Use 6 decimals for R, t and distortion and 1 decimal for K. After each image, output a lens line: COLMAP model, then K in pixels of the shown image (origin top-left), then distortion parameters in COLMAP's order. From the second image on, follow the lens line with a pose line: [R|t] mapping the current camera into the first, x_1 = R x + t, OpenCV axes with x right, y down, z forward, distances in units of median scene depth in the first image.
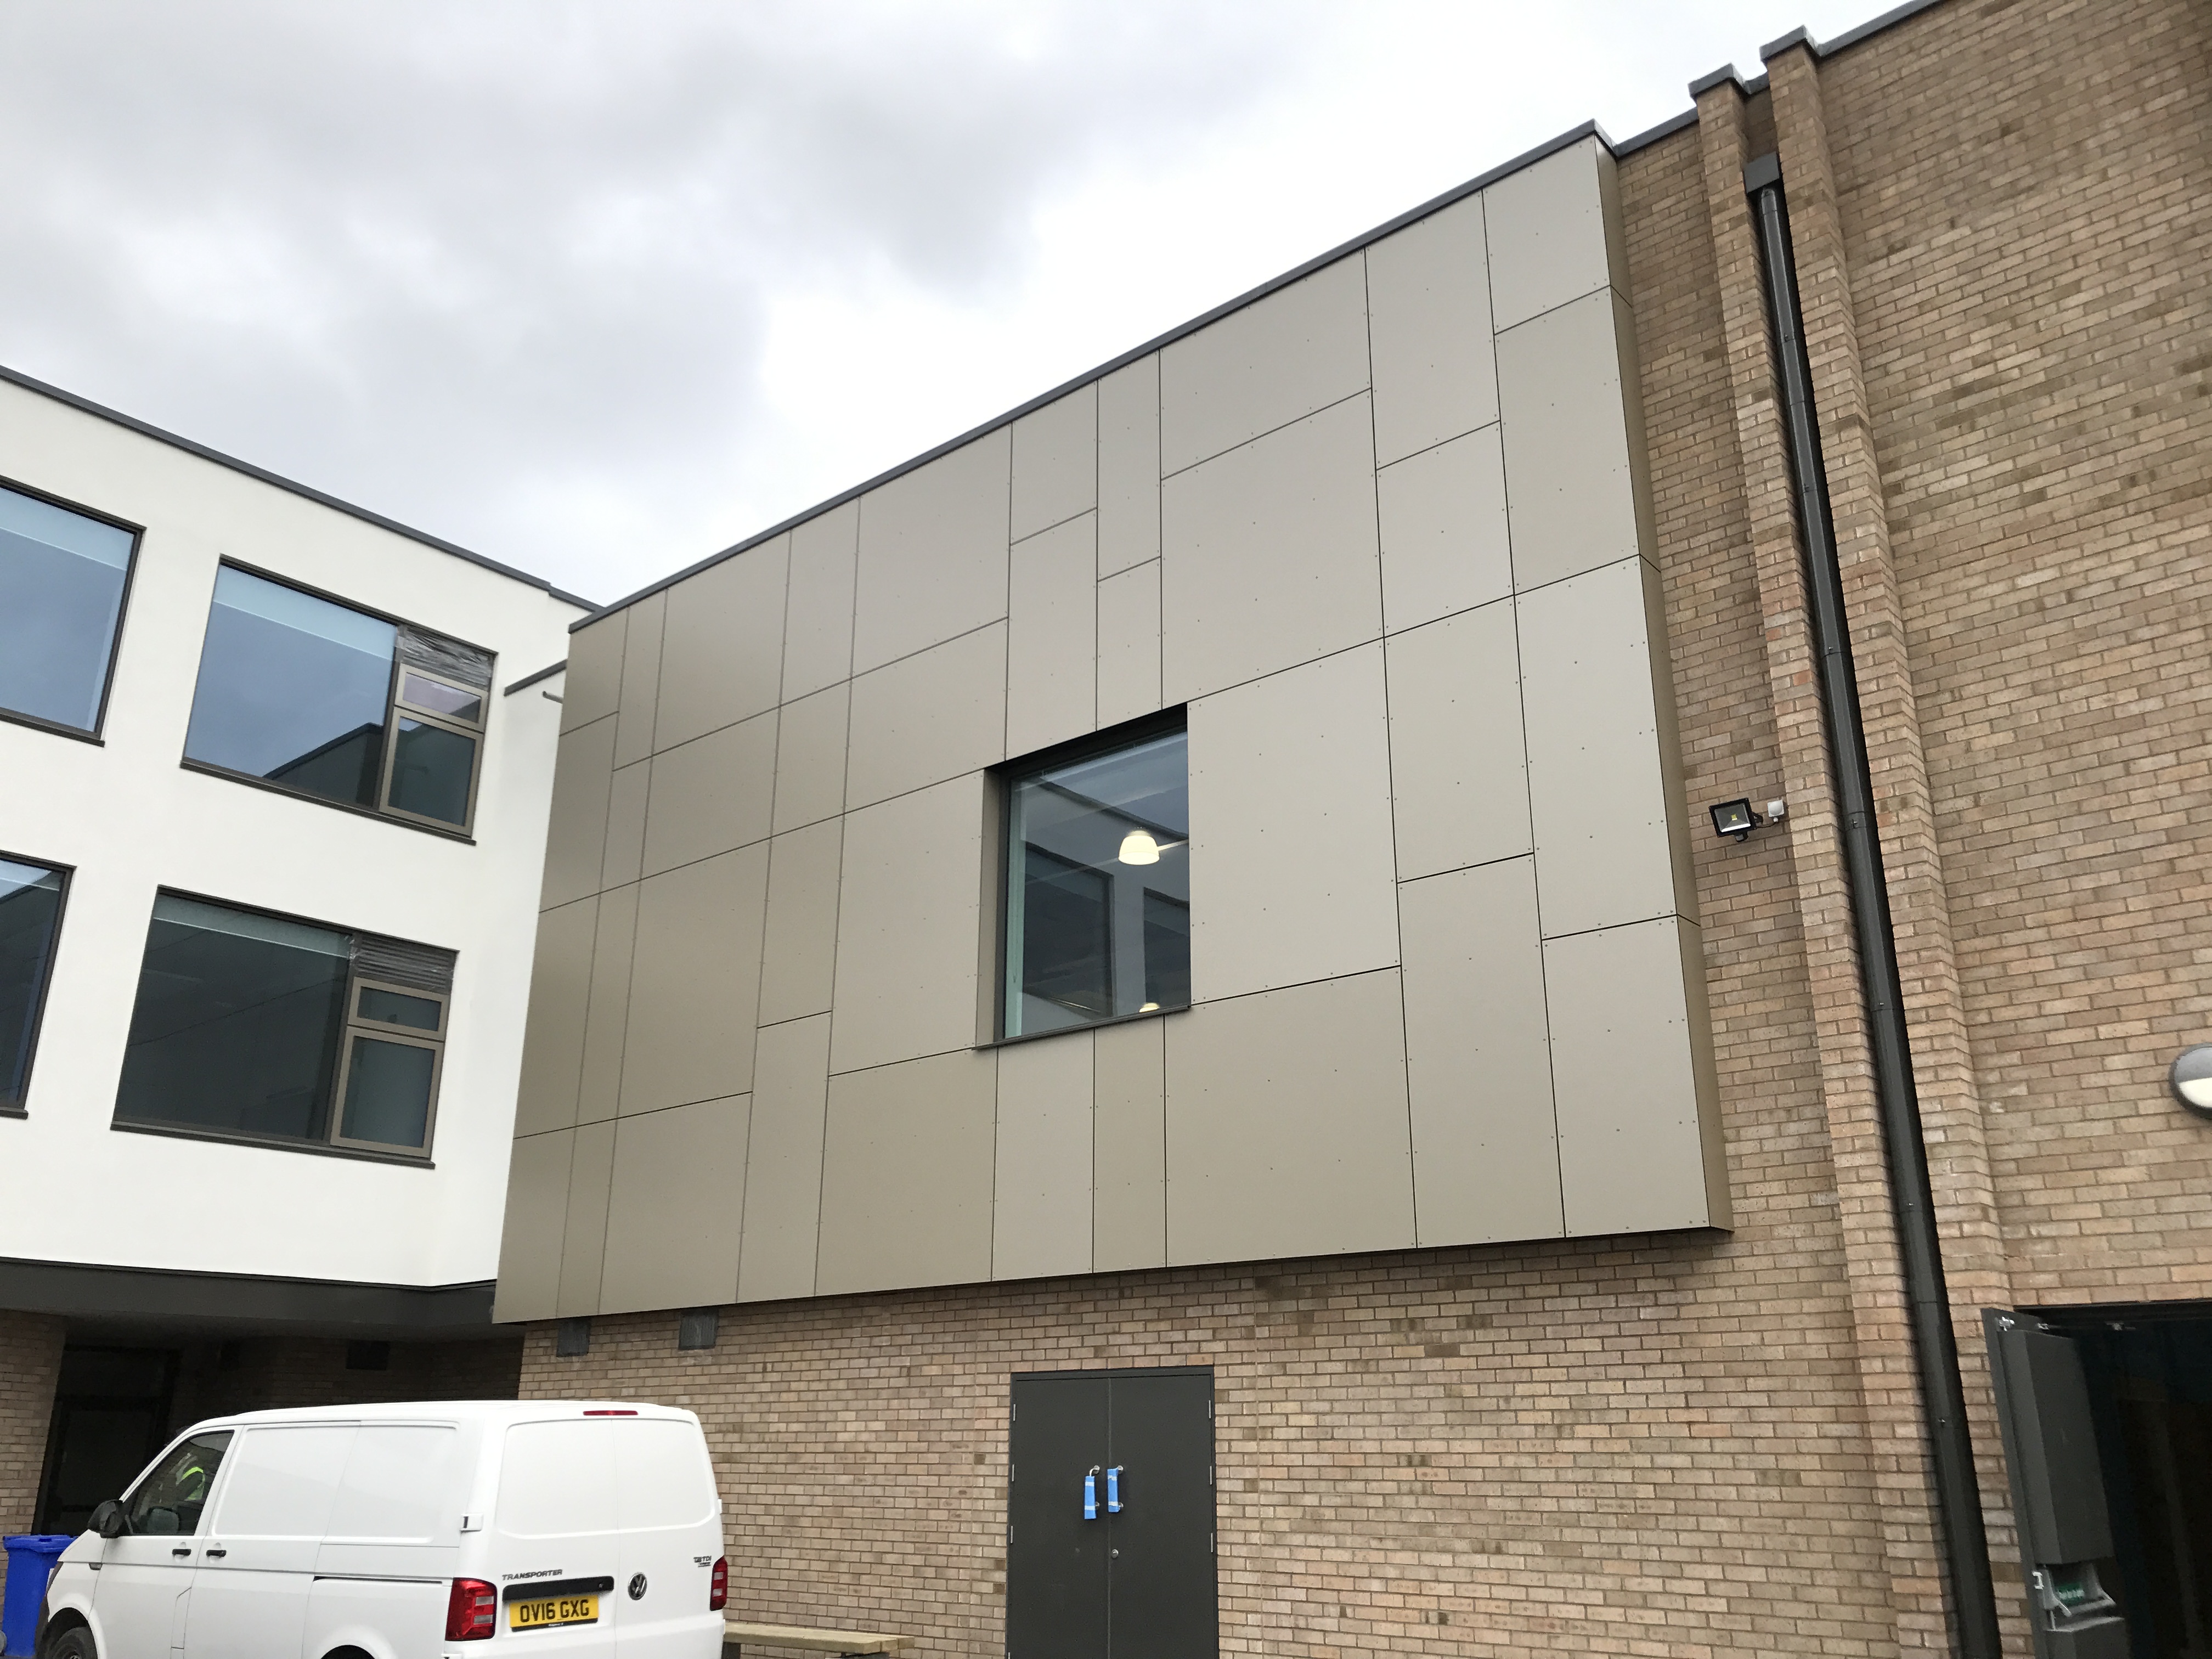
lens RADIAL K [[1810.5, 0, 1107.7], [0, 1810.5, 816.0], [0, 0, 1]] dist [0.016173, 0.018755]
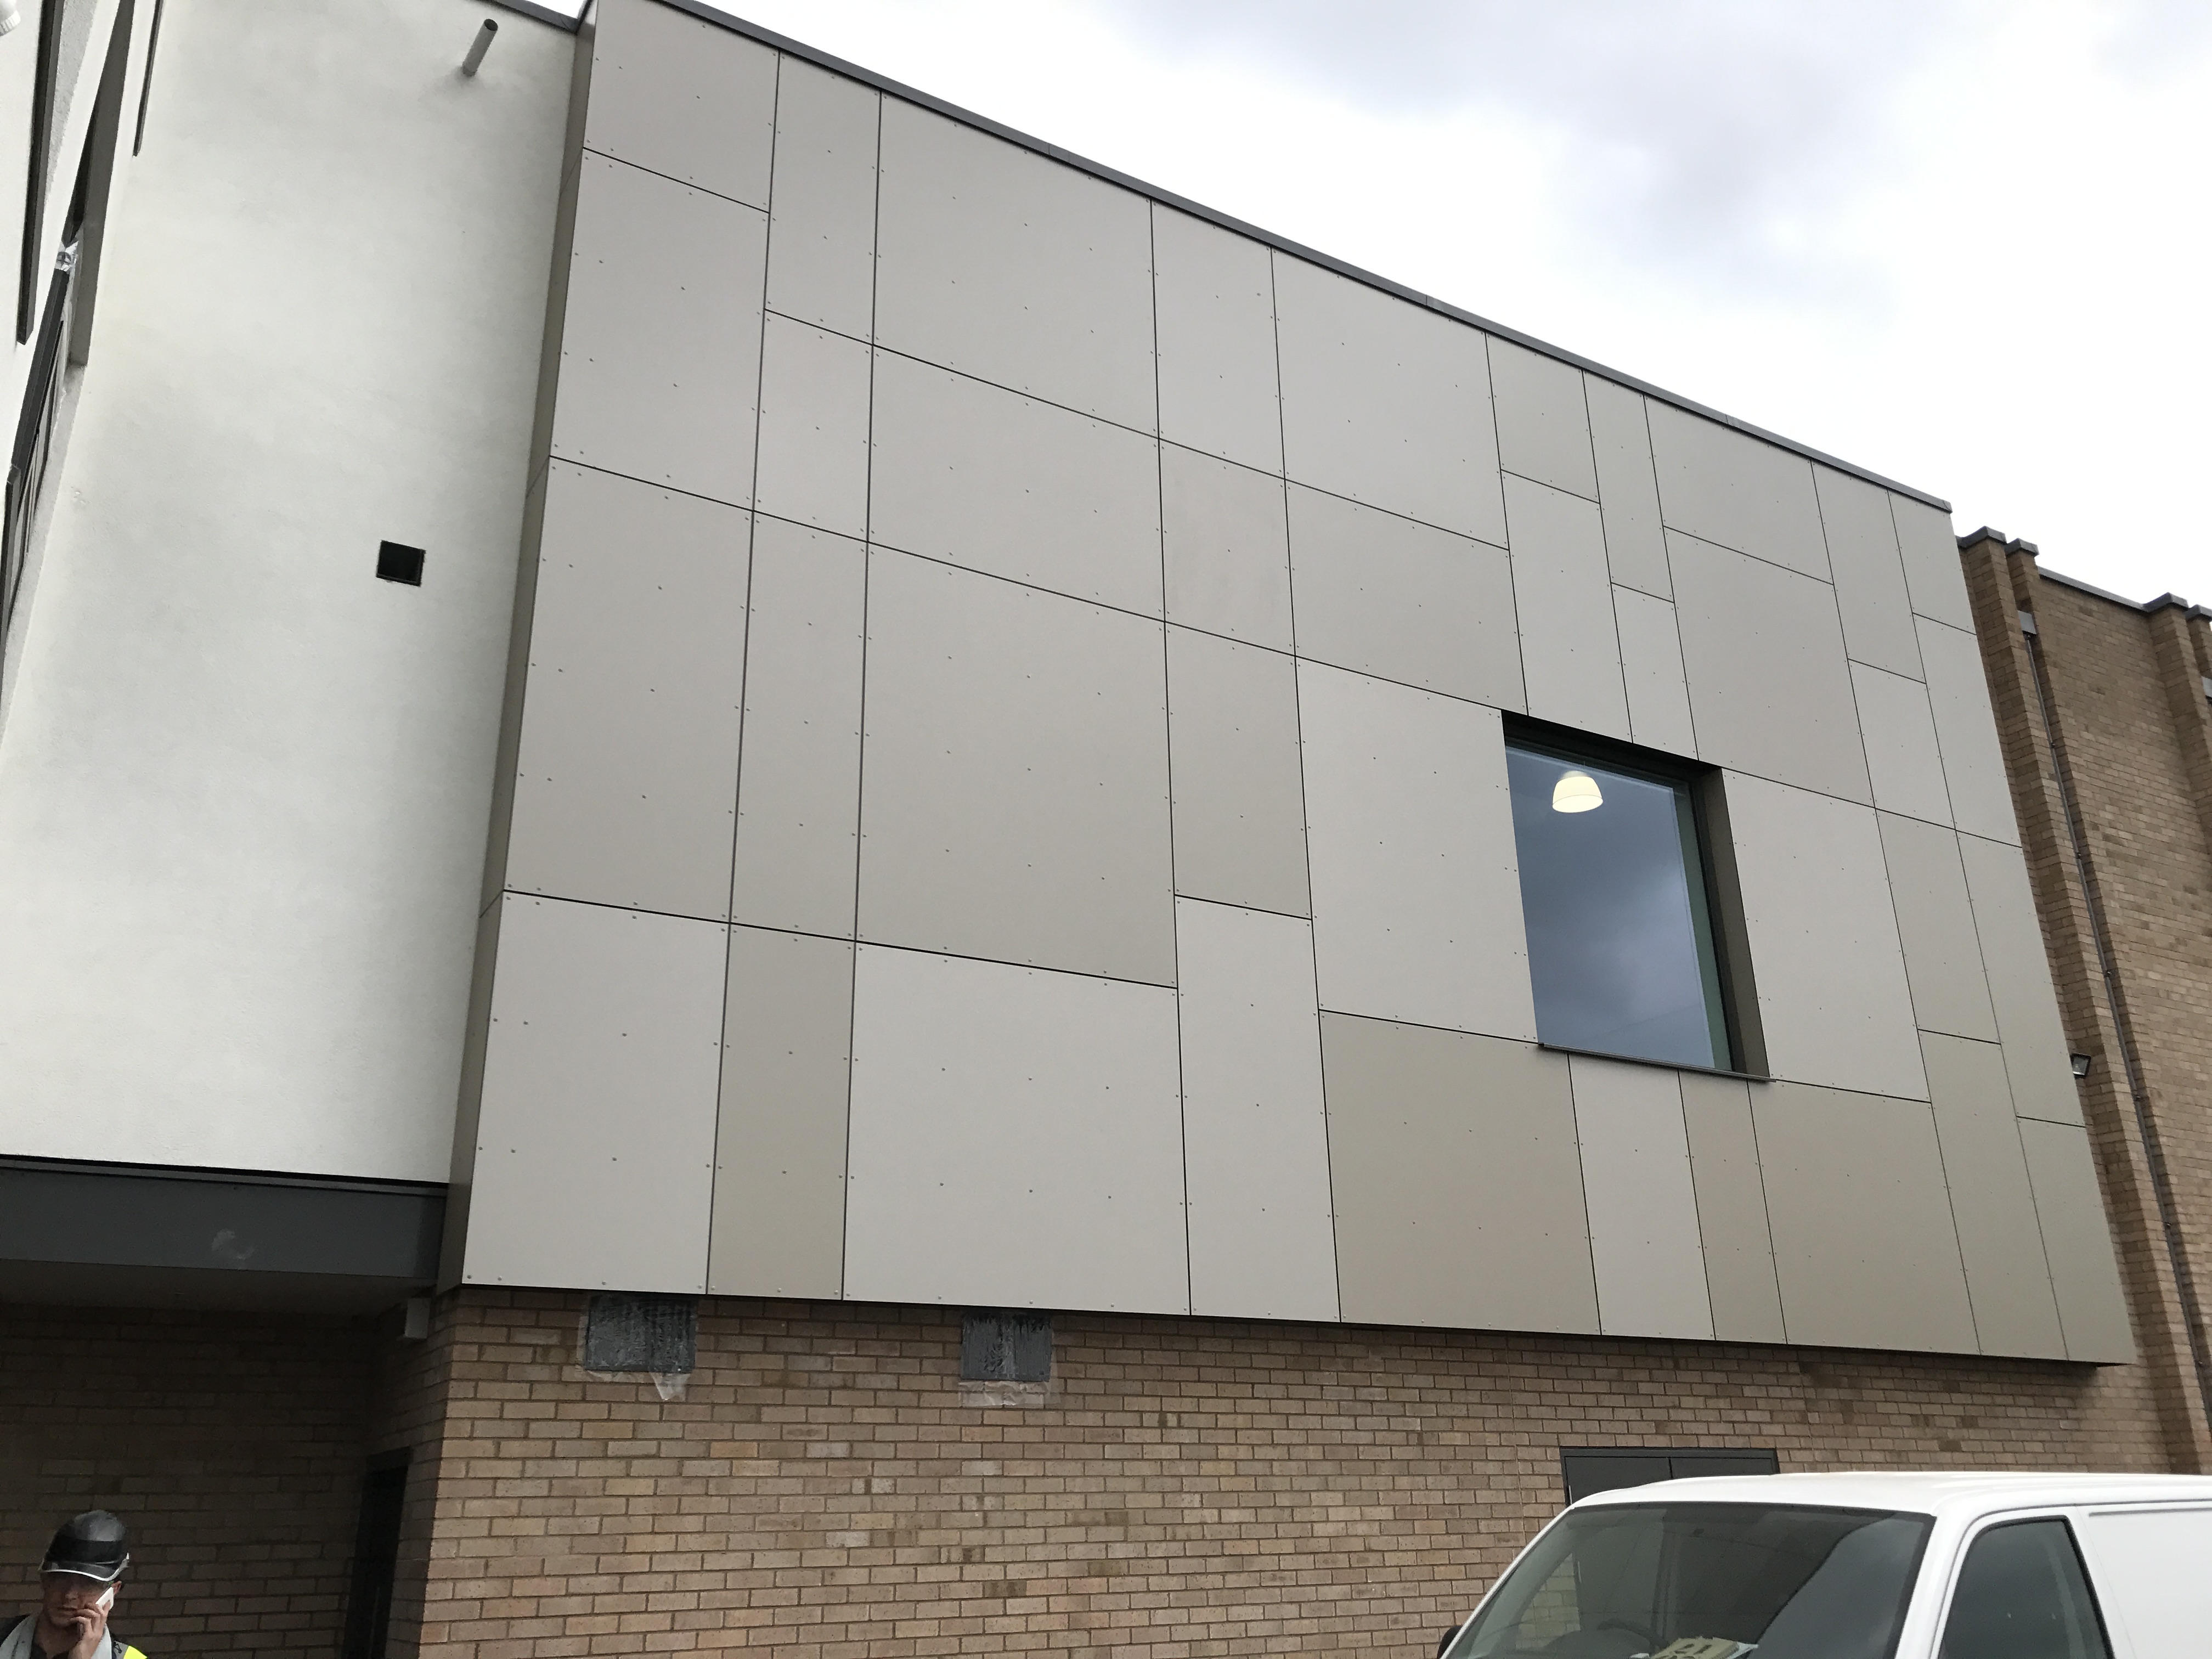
lens RADIAL K [[1810.5, 0, 1107.7], [0, 1810.5, 816.0], [0, 0, 1]] dist [0.016173, 0.018755]
pose [[0.313913, 0.337242, 0.887540, -0.913257], [-0.298692, 0.922406, -0.244846, 0.297306], [-0.901245, -0.188241, 0.390287, 0.891108]]
